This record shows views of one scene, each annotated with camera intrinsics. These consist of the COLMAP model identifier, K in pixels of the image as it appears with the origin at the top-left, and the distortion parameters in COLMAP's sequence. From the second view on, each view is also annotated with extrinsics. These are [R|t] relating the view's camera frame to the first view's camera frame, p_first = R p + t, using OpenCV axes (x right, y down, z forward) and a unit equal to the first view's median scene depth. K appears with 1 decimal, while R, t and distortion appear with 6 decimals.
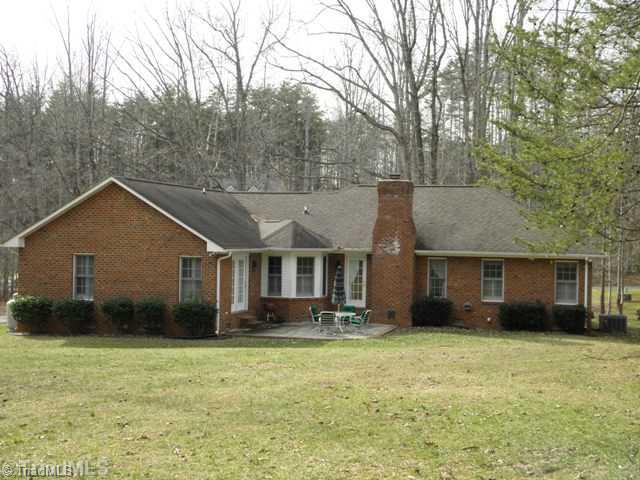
lens RADIAL K [[886.0, 0, 320.0], [0, 886.0, 240.0], [0, 0, 1]] dist [-0.010165, -0.003374]
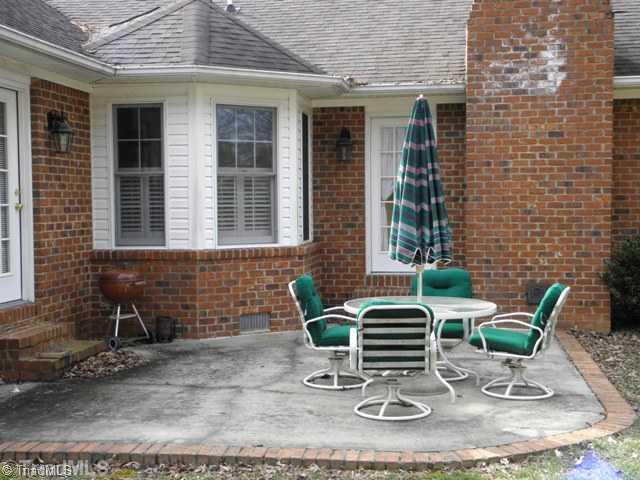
lens RADIAL K [[886.0, 0, 320.0], [0, 886.0, 240.0], [0, 0, 1]] dist [-0.010165, -0.003374]
pose [[0.994401, -0.030828, 0.101074, -0.022985], [0.026789, 0.998797, 0.041075, 0.051353], [-0.102218, -0.038137, 0.994031, 0.710640]]
